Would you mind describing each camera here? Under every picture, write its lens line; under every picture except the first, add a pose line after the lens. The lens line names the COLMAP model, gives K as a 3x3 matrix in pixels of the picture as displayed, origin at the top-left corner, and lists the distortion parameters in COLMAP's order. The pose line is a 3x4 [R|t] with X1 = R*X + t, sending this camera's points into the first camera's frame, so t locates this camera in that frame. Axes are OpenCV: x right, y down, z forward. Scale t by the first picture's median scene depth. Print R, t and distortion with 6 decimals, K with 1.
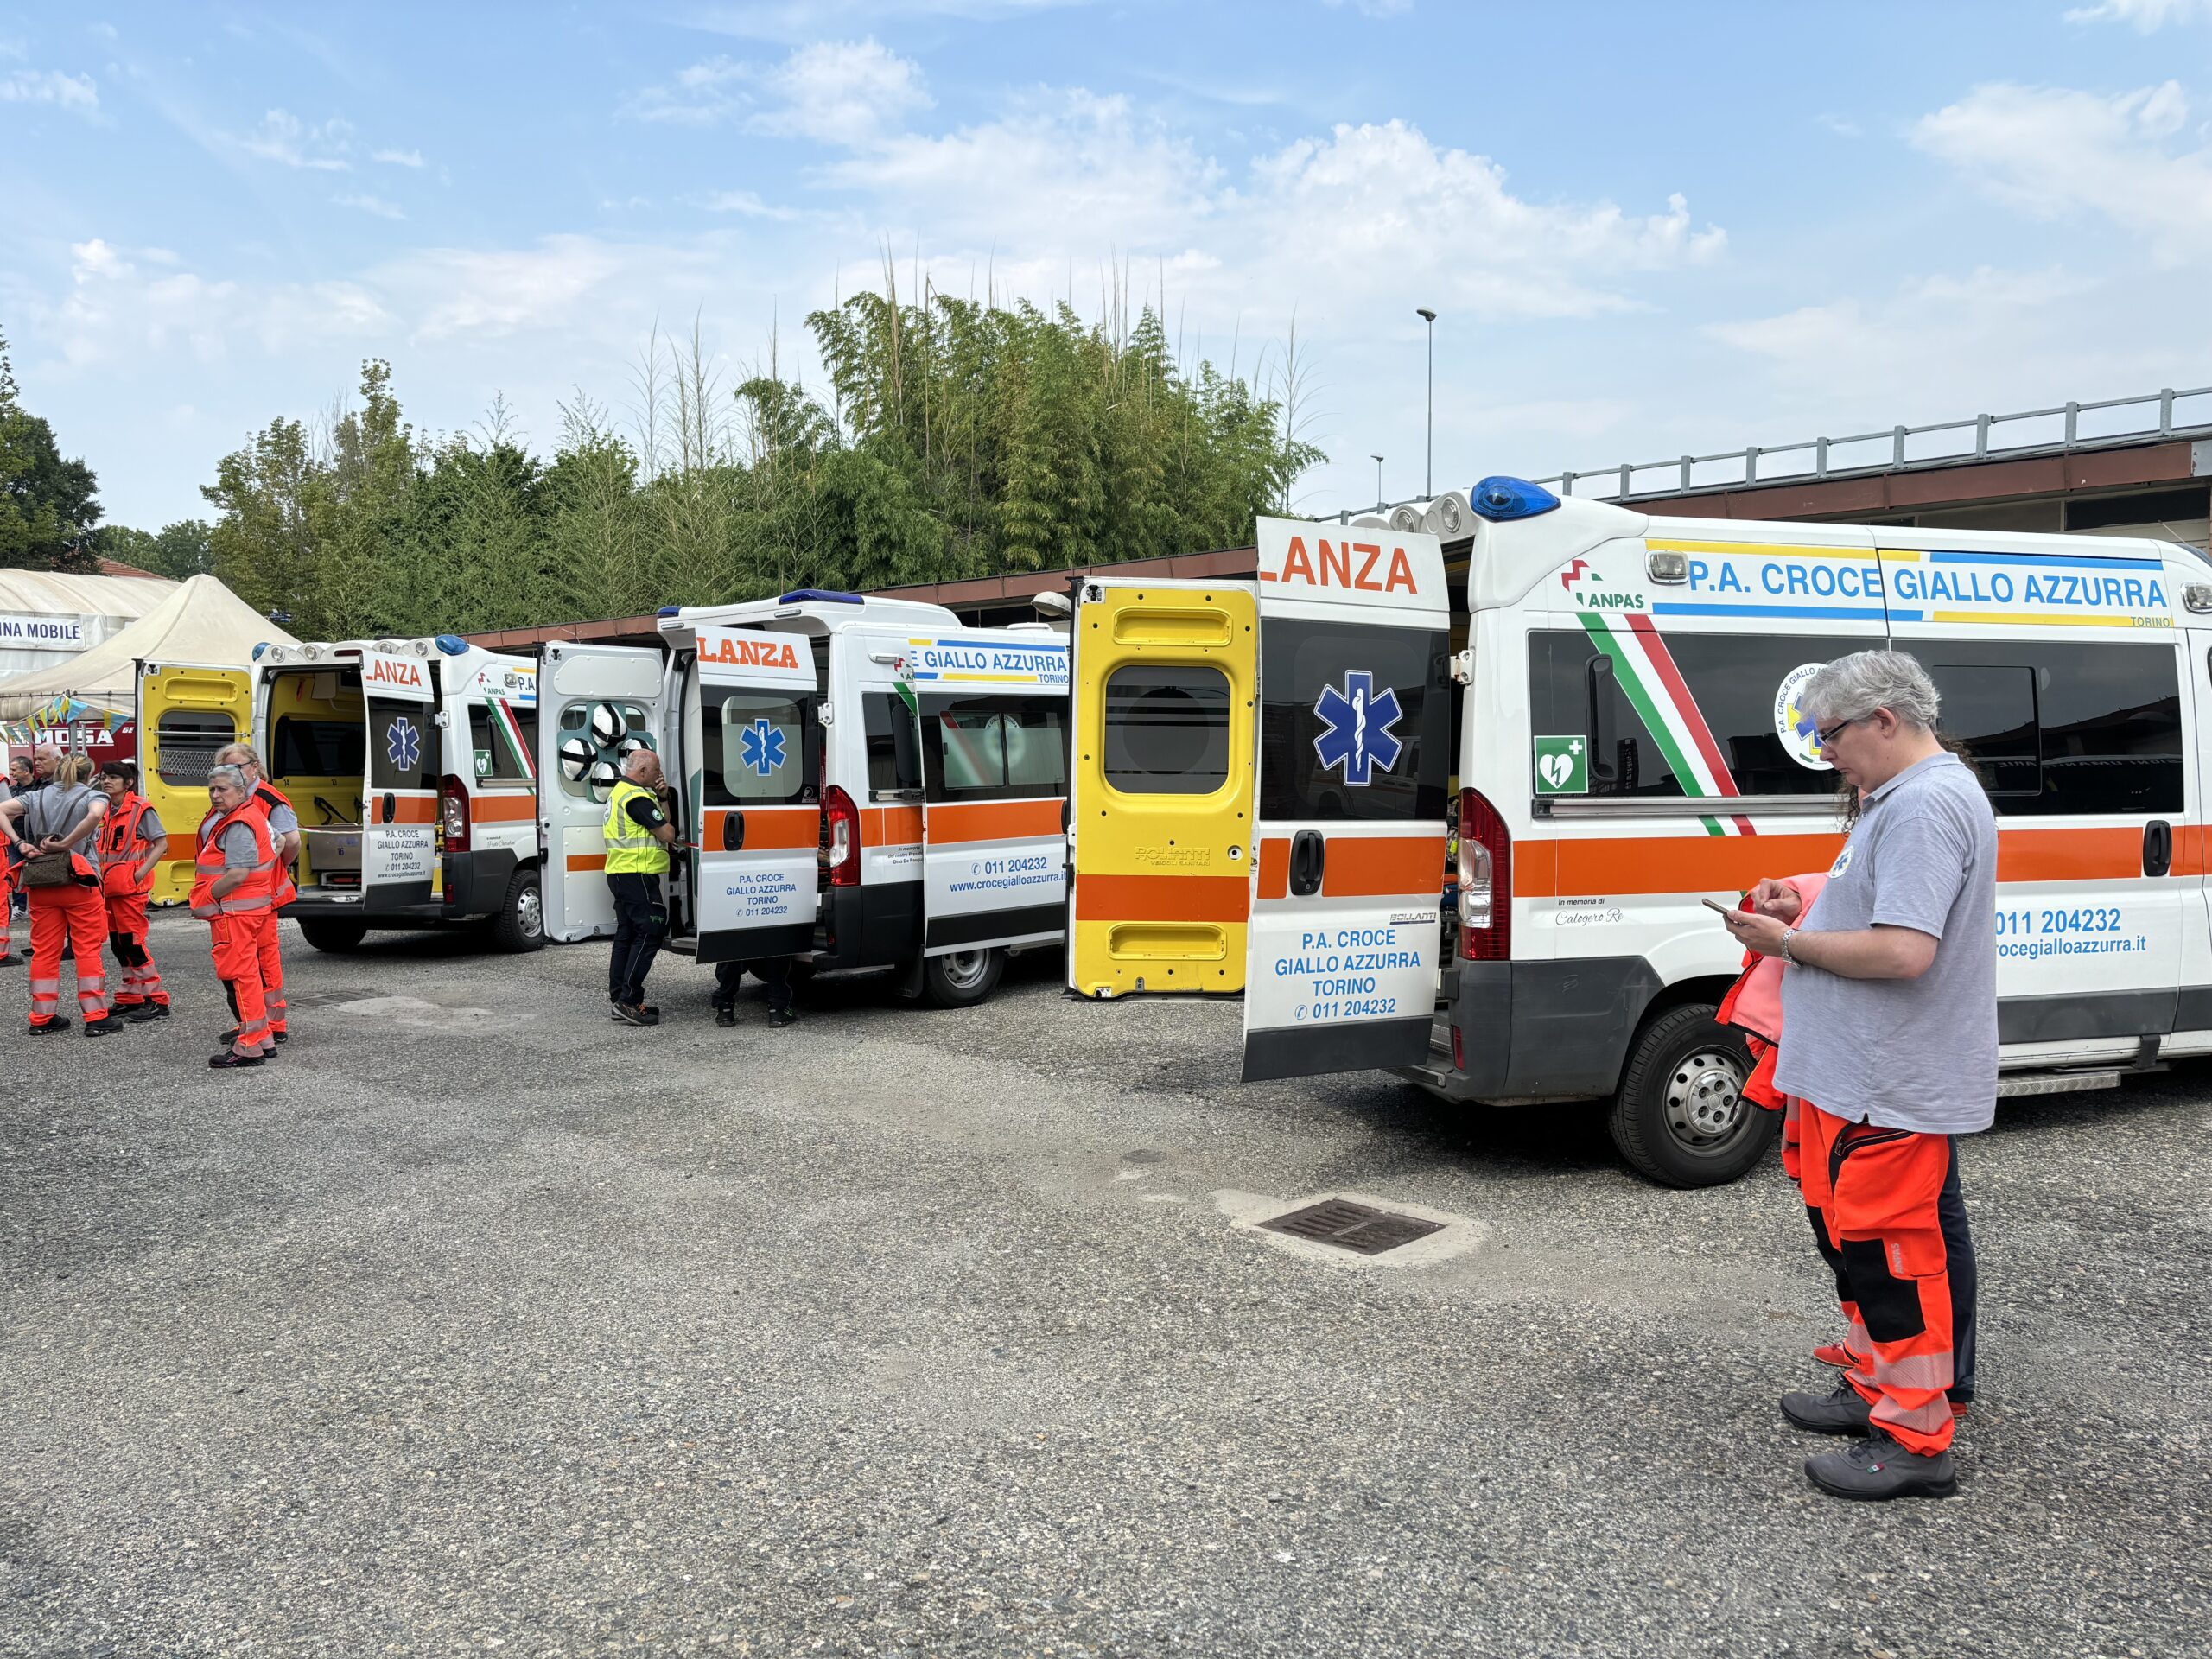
lens RADIAL K [[1658.4, 0, 1089.1], [0, 1658.4, 812.4], [0, 0, 1]] dist [0.028909, -0.010691]
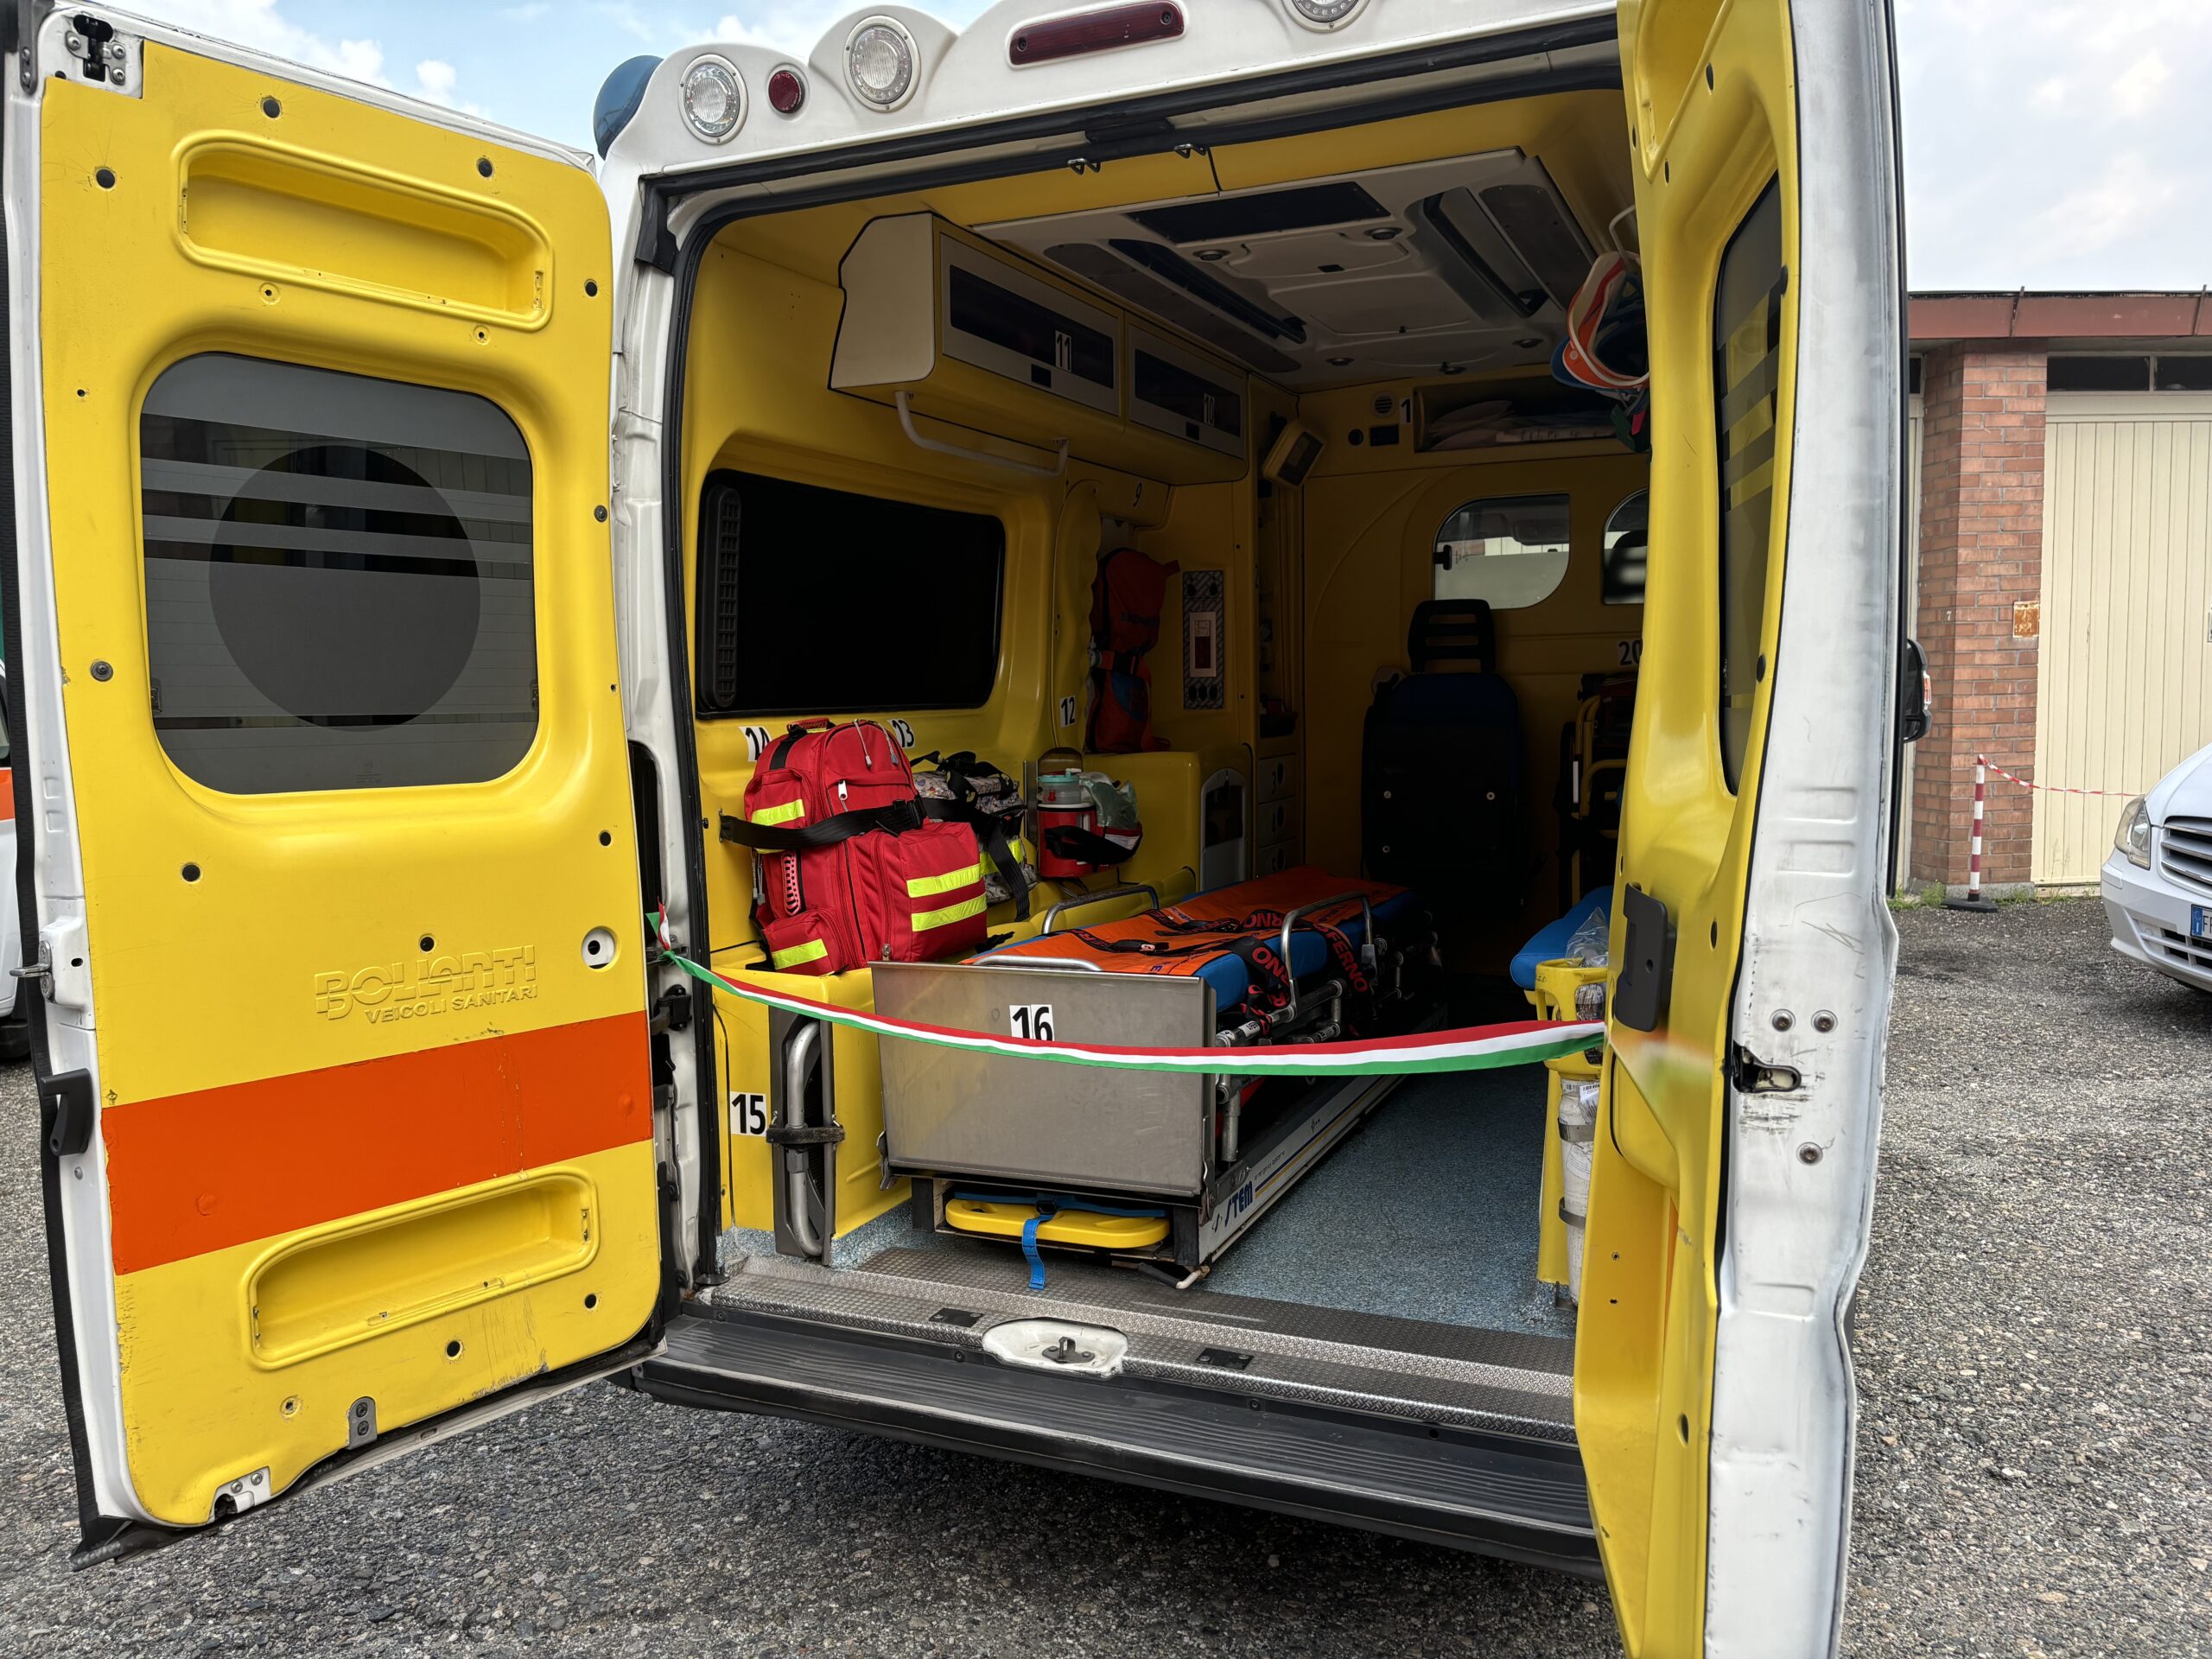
lens RADIAL K [[1658.1, 0, 1093.3], [0, 1658.1, 838.3], [0, 0, 1]] dist [0.043984, -0.051484]
pose [[0.667588, -0.082067, 0.739994, -0.110164], [0.046459, 0.996561, 0.068609, -0.019721], [-0.743080, -0.011423, 0.669105, 0.784391]]
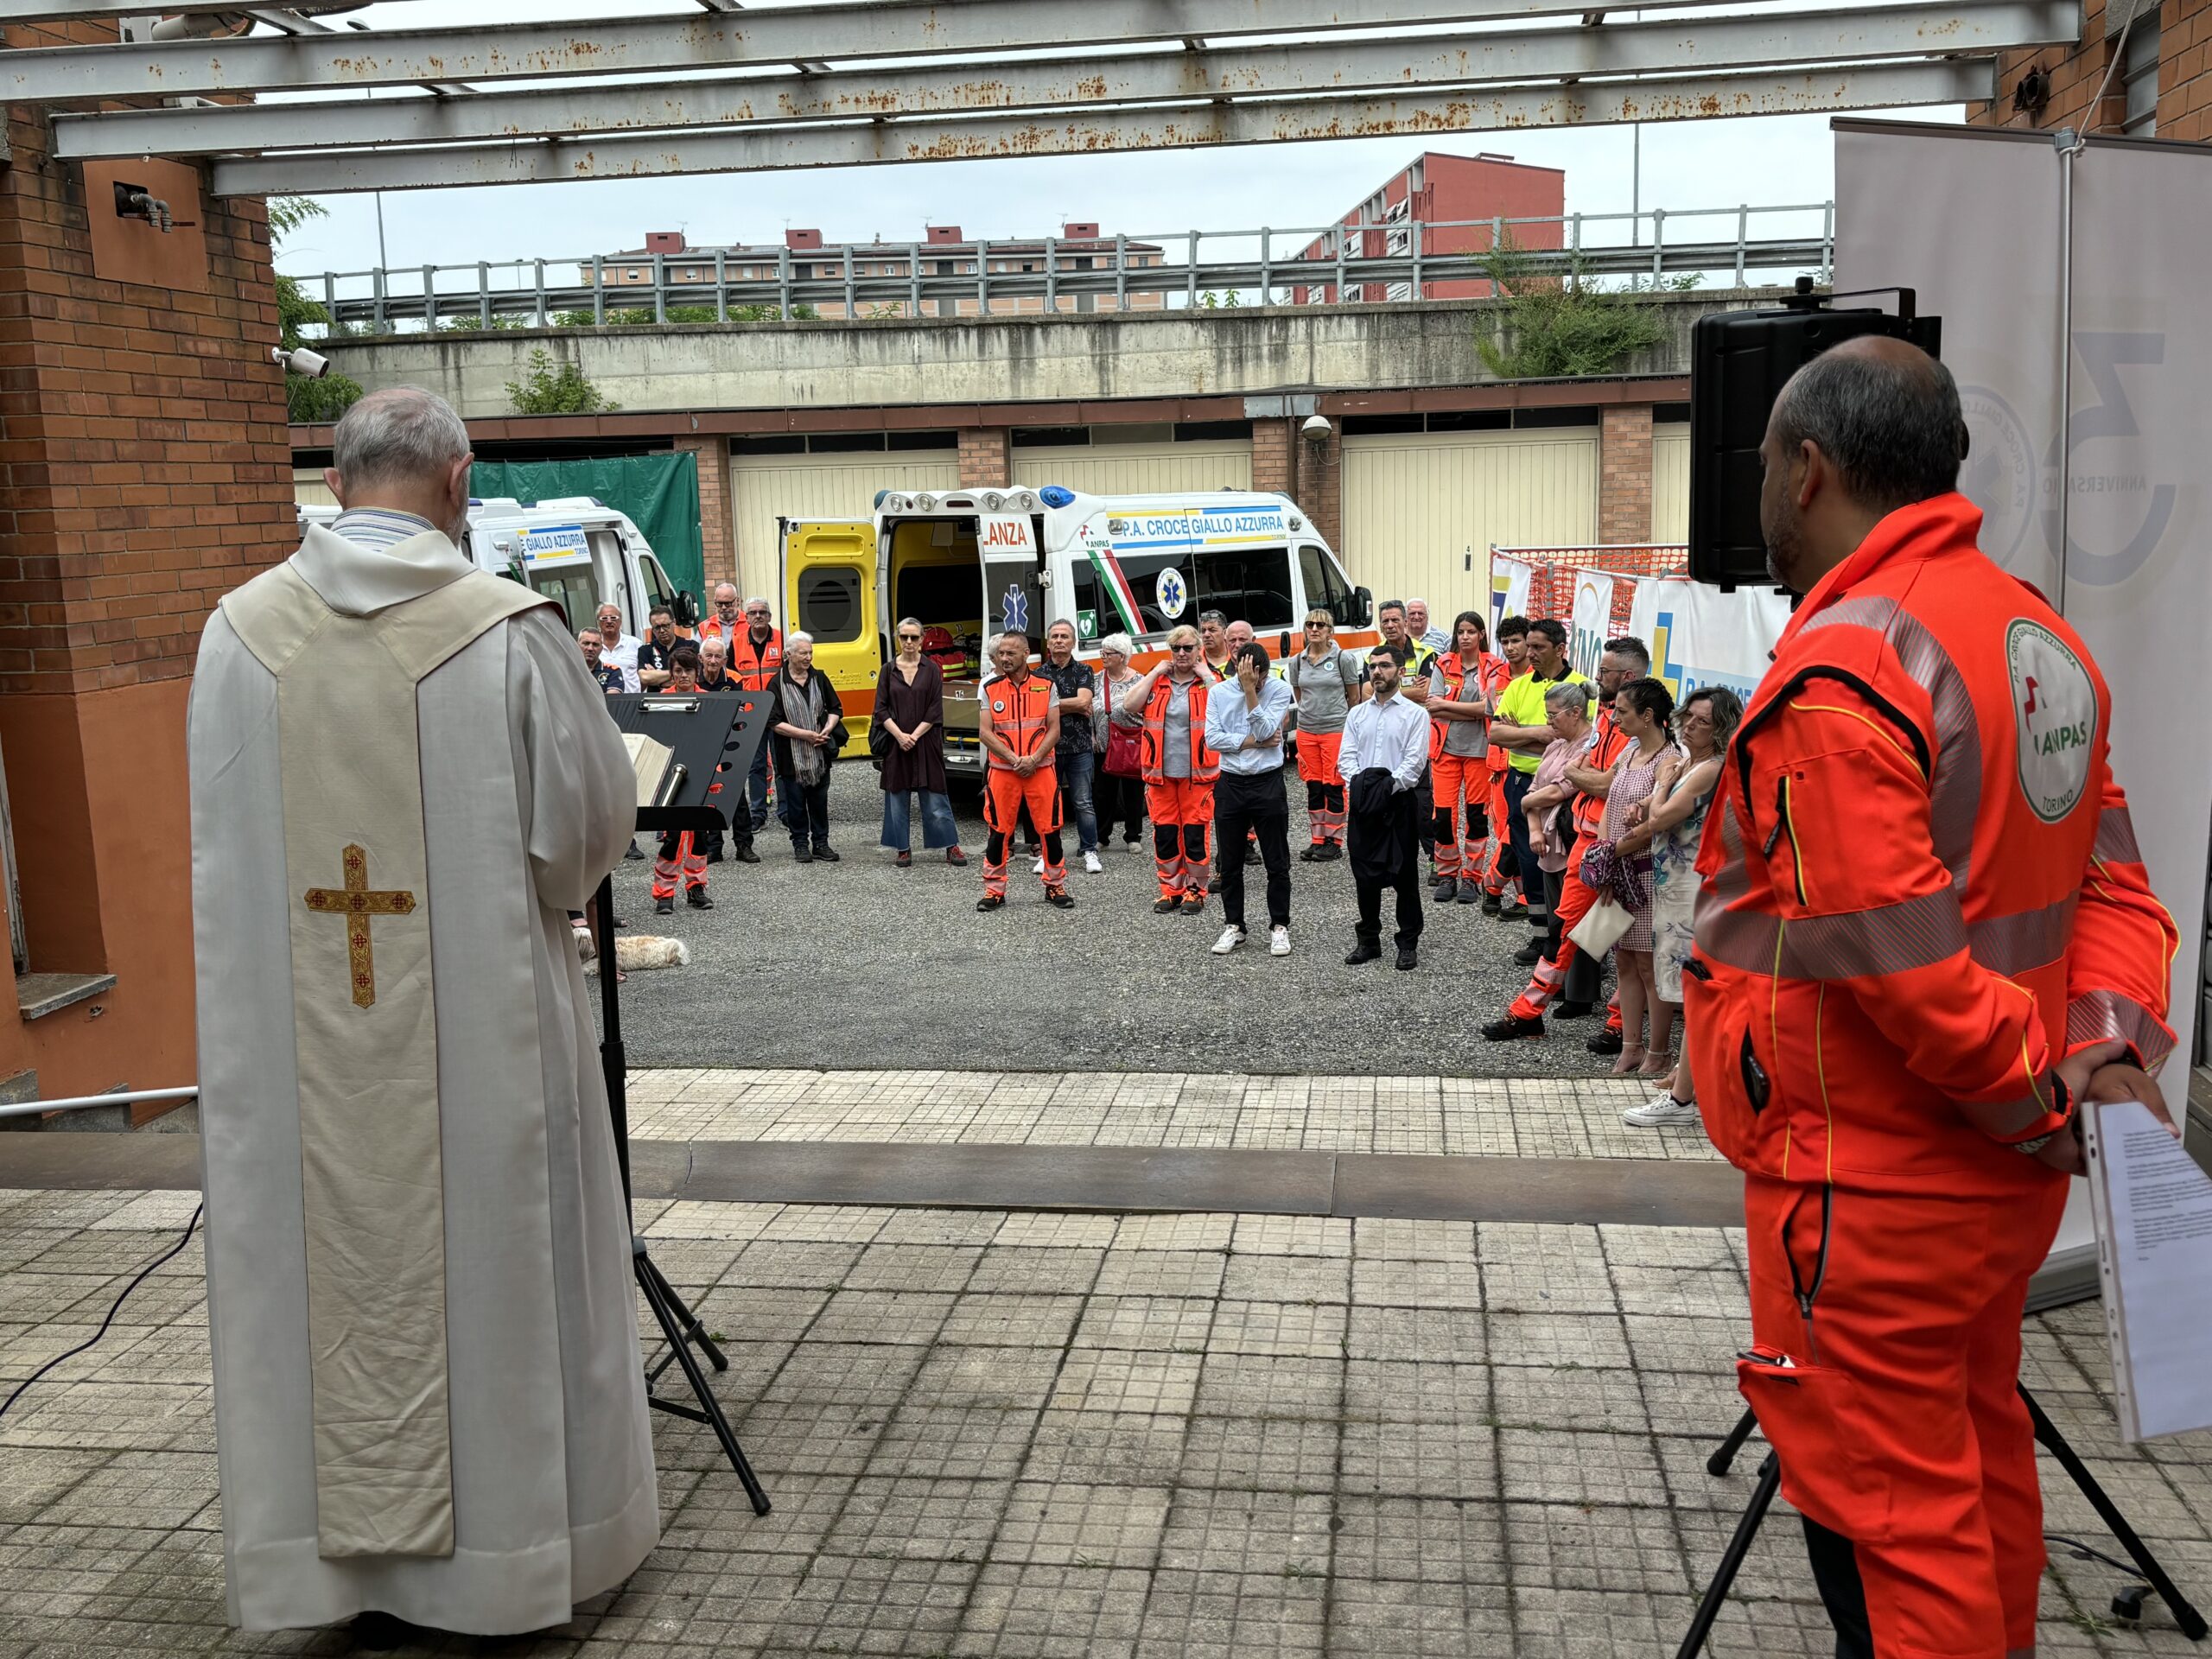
lens RADIAL K [[2065.8, 0, 1106.0], [0, 2065.8, 829.5], [0, 0, 1]] dist [0.232897, -0.871479]
pose [[0.818621, -0.108081, 0.564073, -1.096801], [0.041844, 0.990747, 0.129108, -0.098217], [-0.572808, -0.082087, 0.815569, -1.077437]]
